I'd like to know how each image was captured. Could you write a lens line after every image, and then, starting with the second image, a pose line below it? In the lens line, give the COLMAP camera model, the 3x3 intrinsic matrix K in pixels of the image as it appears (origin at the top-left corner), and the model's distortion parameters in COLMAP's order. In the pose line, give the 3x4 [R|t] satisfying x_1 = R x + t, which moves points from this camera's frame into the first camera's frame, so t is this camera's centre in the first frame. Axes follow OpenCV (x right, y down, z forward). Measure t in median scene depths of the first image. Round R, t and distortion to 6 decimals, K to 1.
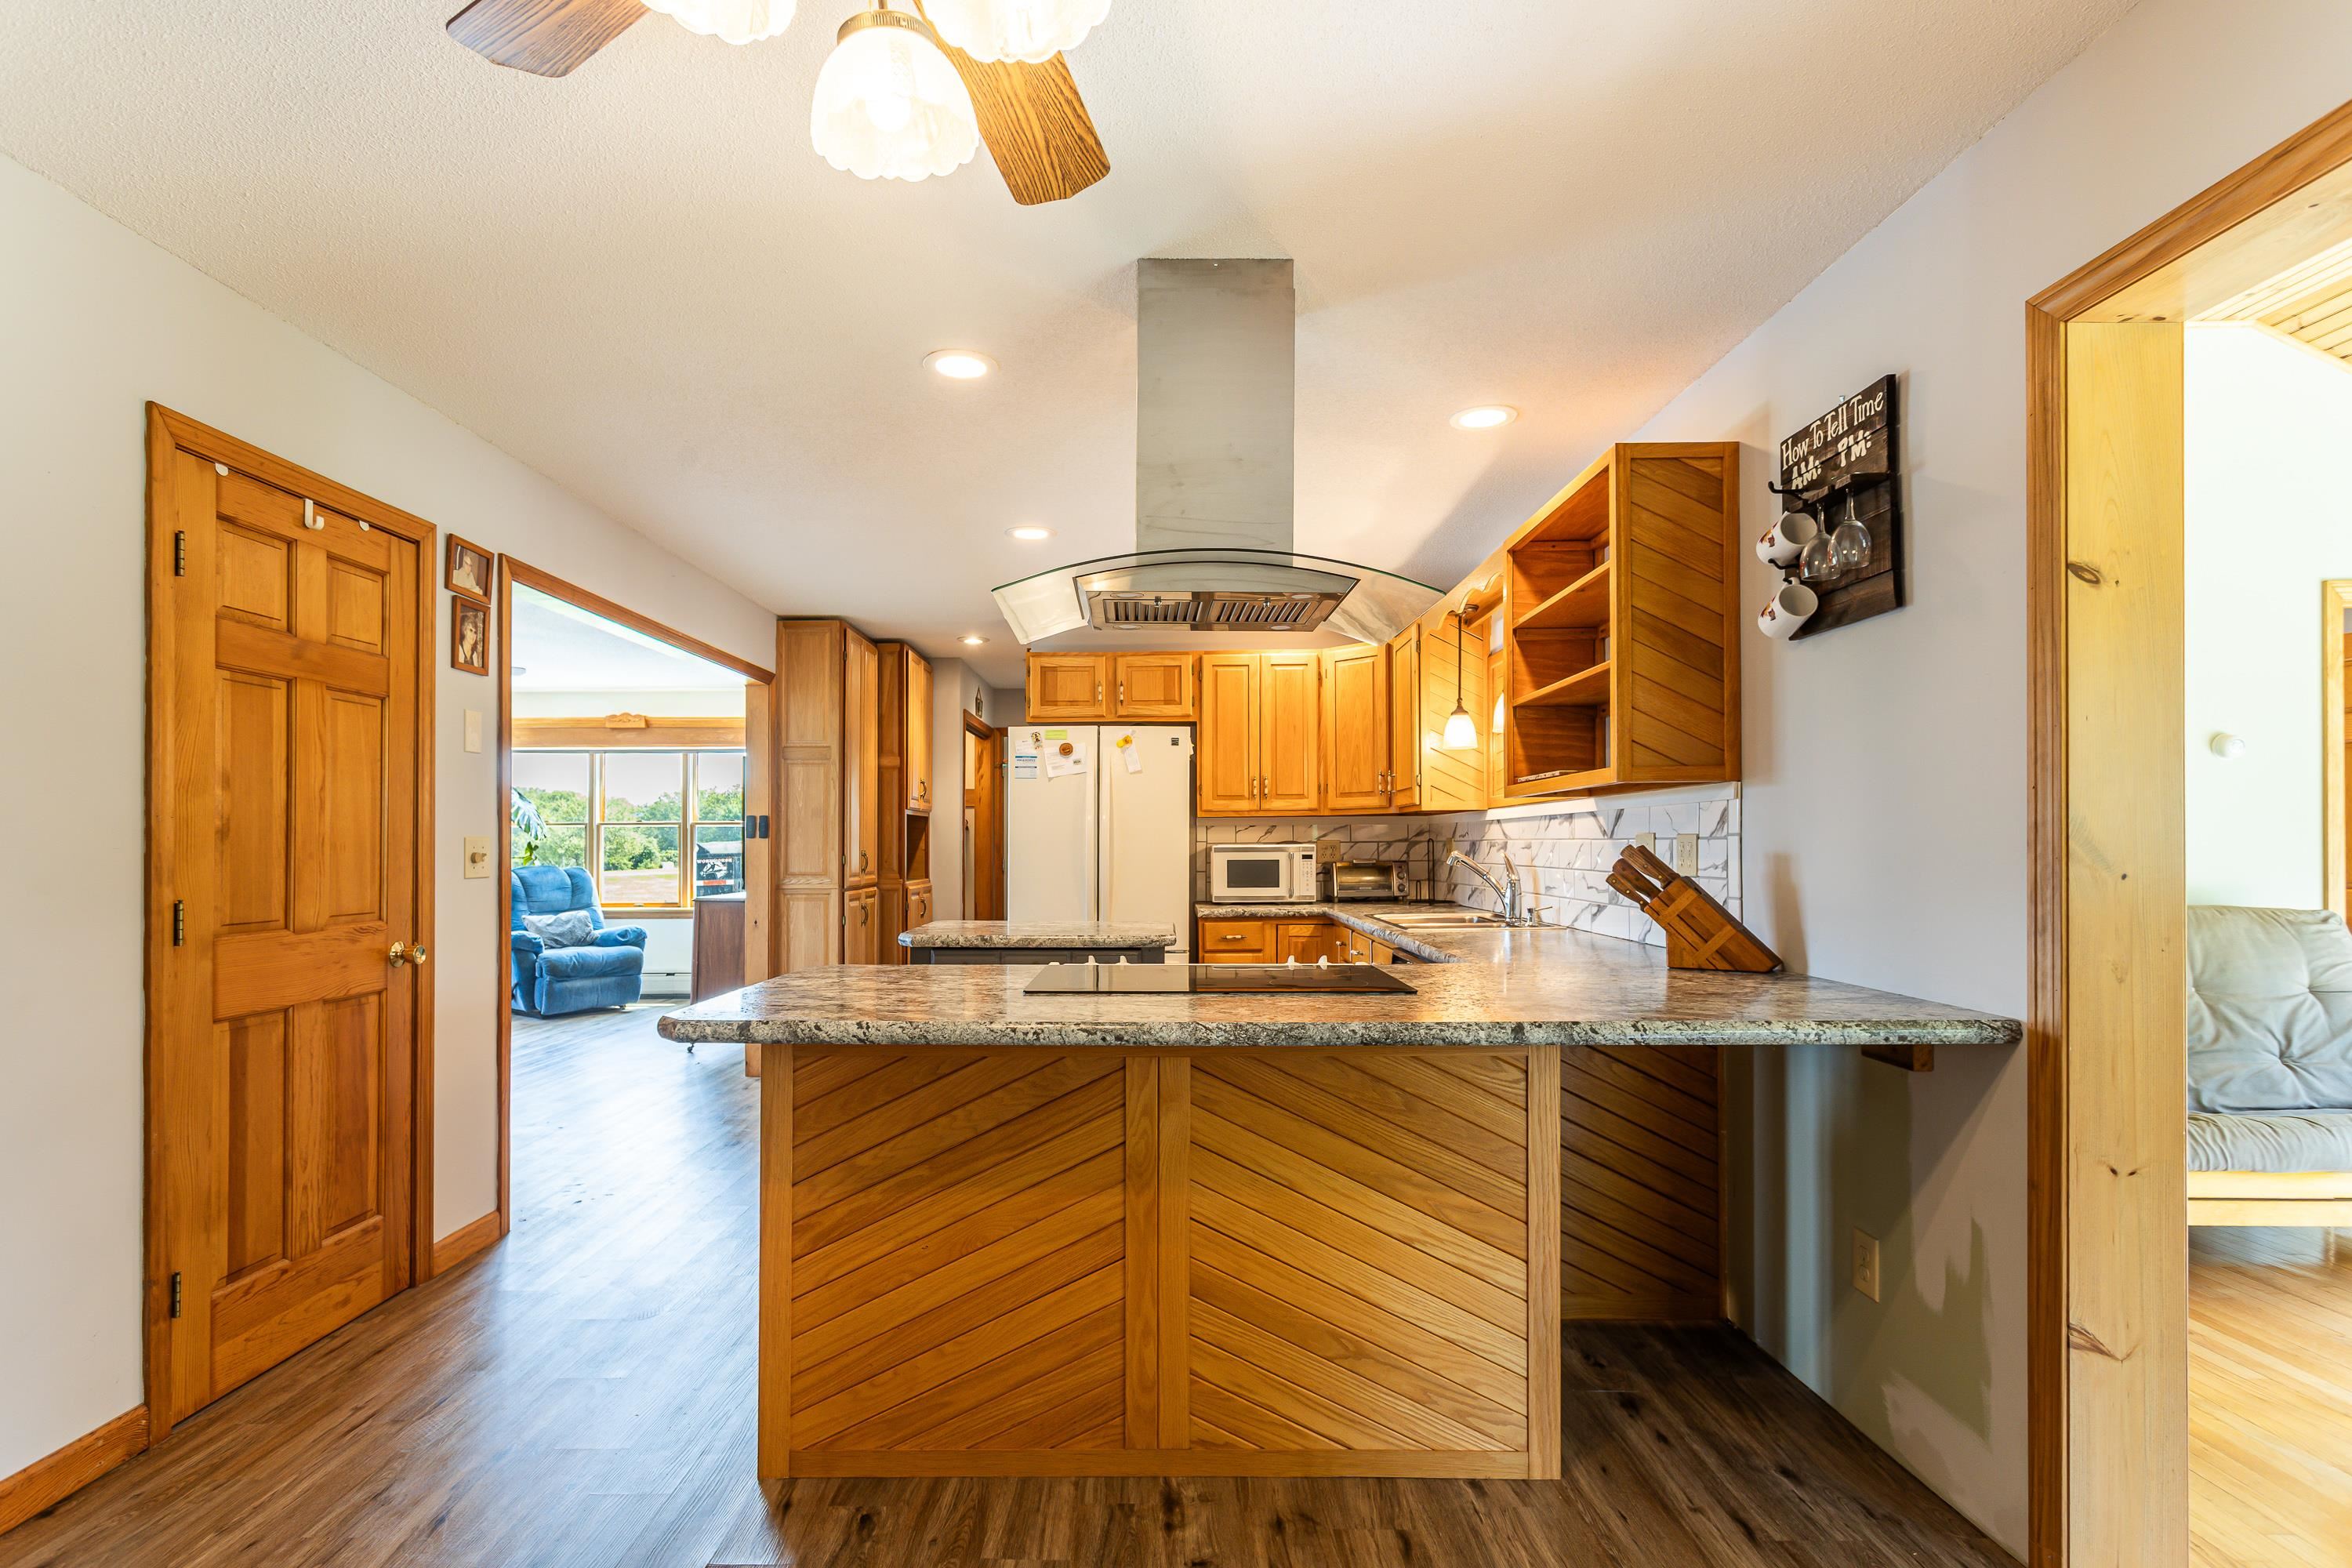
lens RADIAL K [[1130.4, 0, 1157.6], [0, 1130.4, 835.6], [0, 0, 1]] dist [-0.003546, 0.002344]
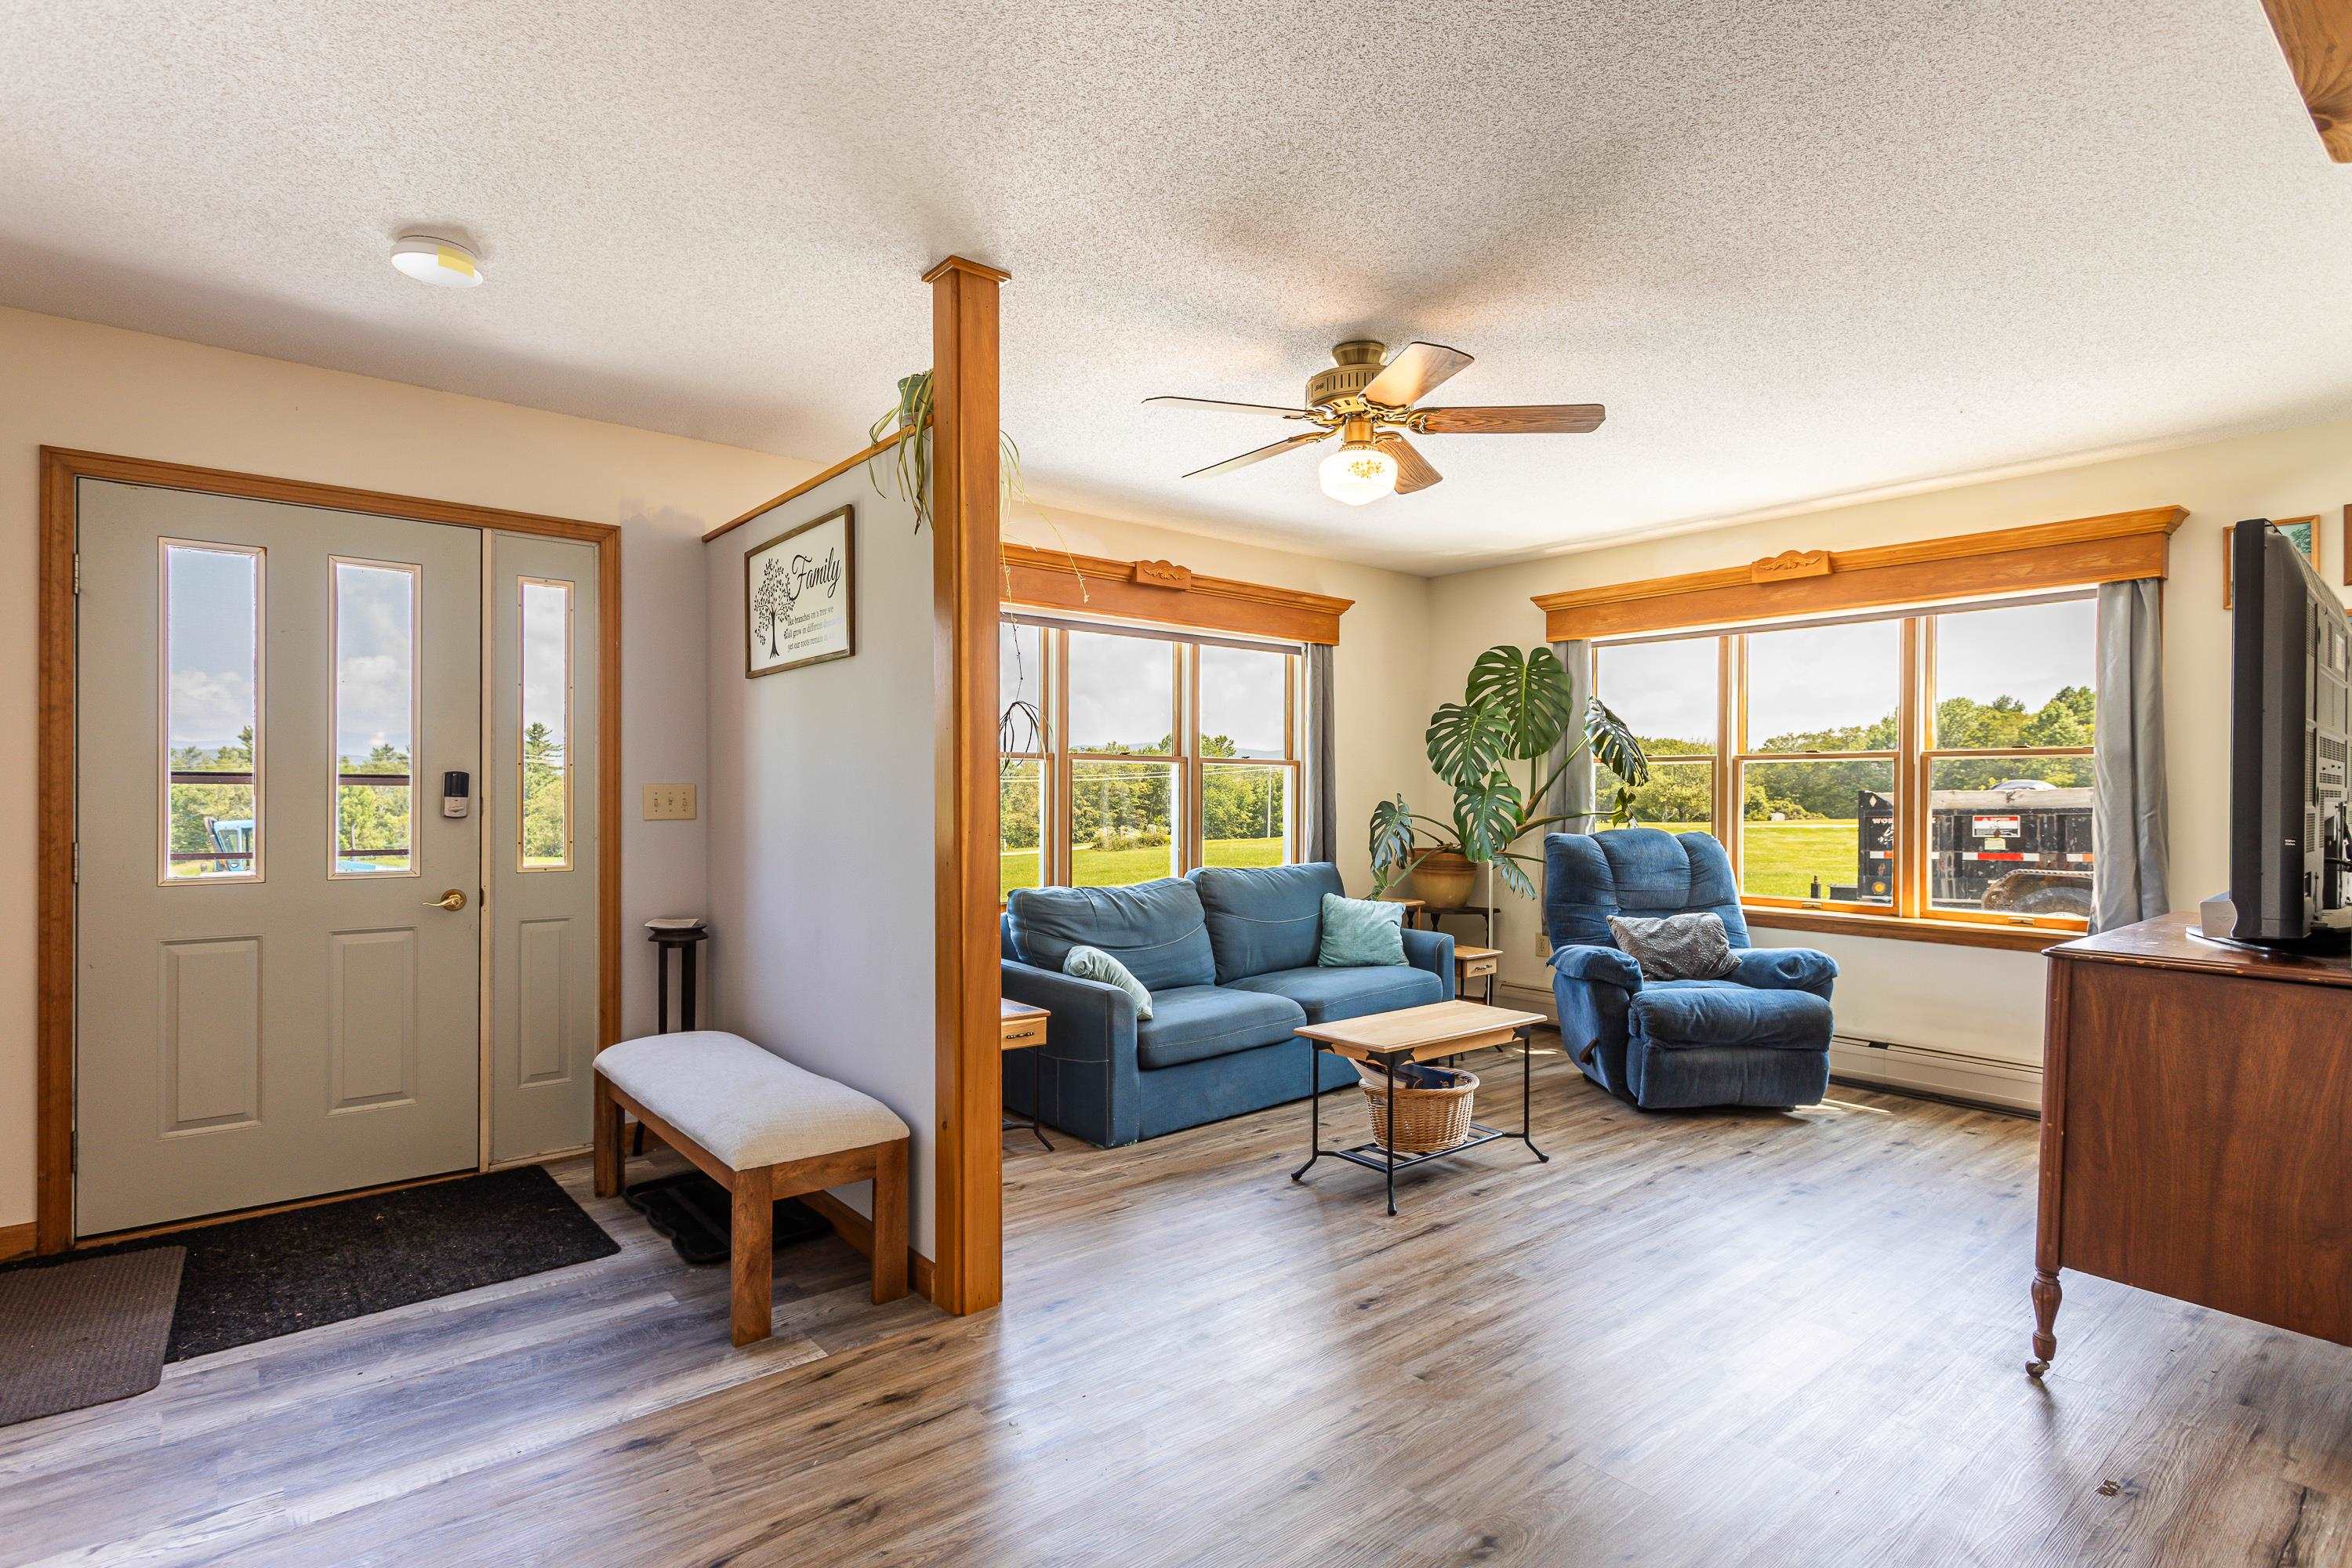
lens RADIAL K [[1130.4, 0, 1123.6], [0, 1130.4, 792.6], [0, 0, 1]] dist [-0.003546, 0.002344]
pose [[0.597503, 0.004760, -0.801852, -0.369409], [0.000601, 0.999979, 0.006384, 0.006178], [0.801866, -0.004296, 0.597488, 0.682484]]
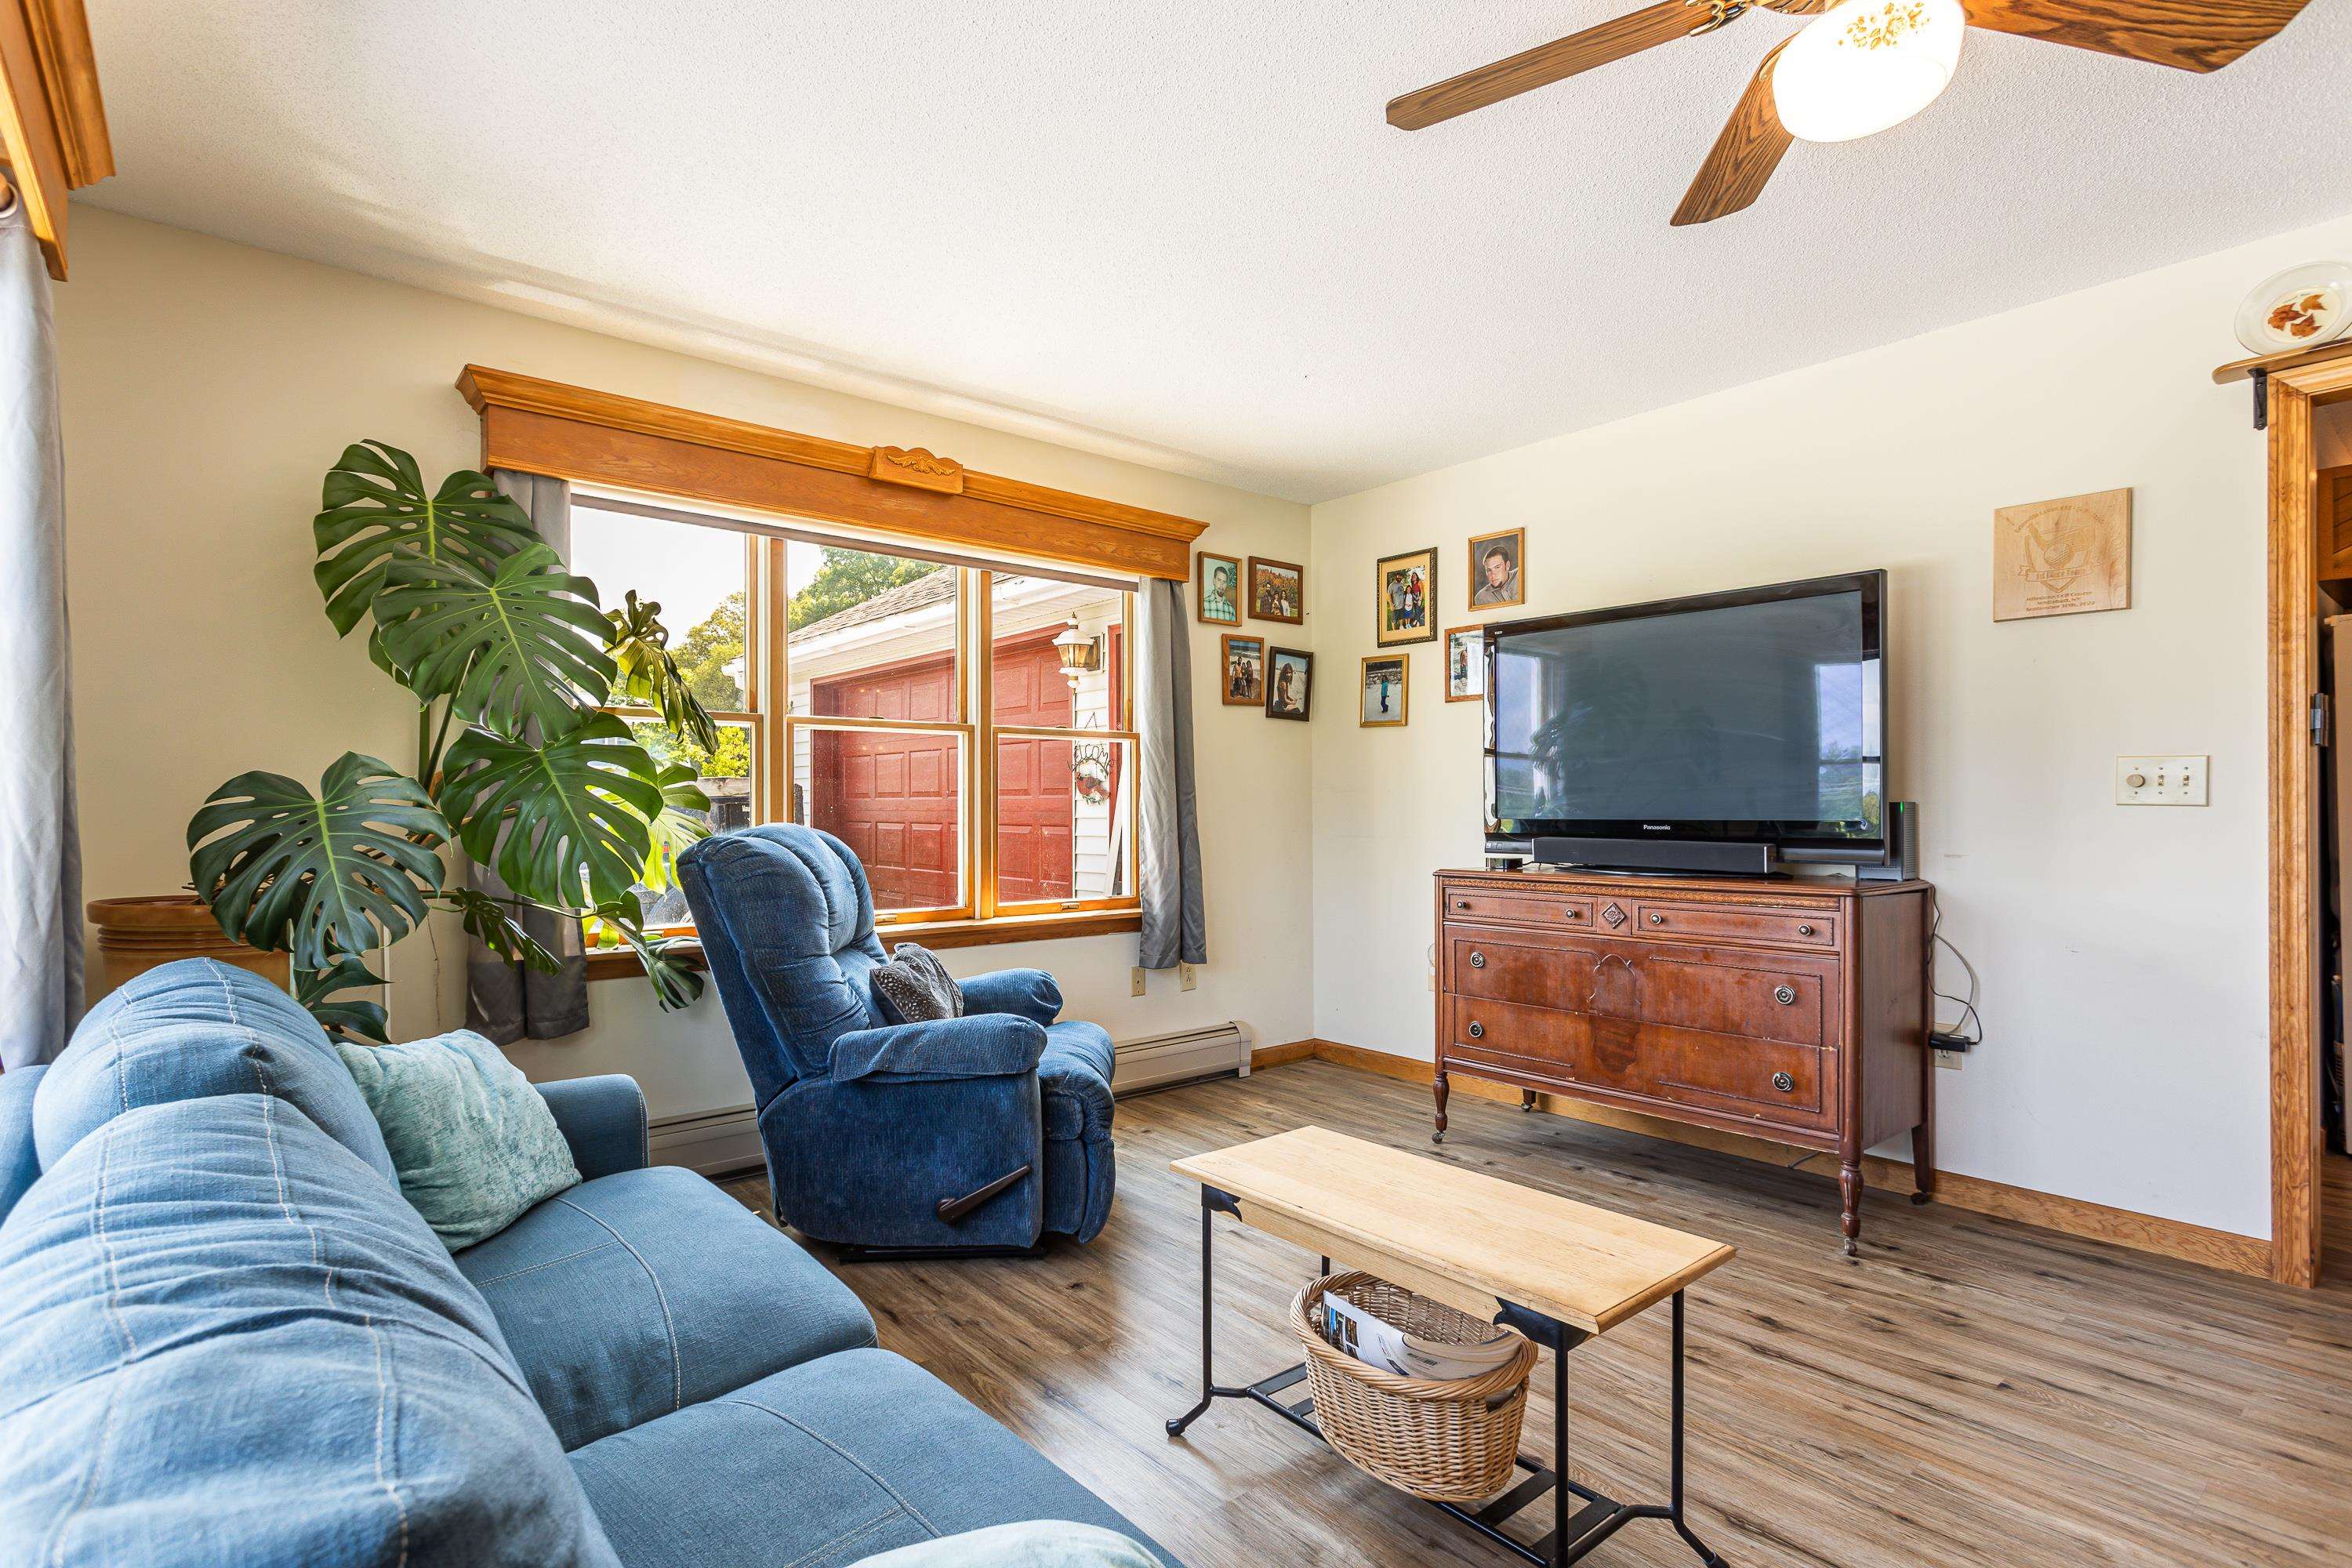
lens RADIAL K [[1130.4, 0, 1220.5], [0, 1130.4, 804.5], [0, 0, 1]] dist [-0.003546, 0.002344]
pose [[0.780084, 0.000770, 0.625675, -1.042325], [-0.005967, 0.999963, 0.006209, 0.027027], [-0.625647, -0.008577, 0.780060, 0.998065]]
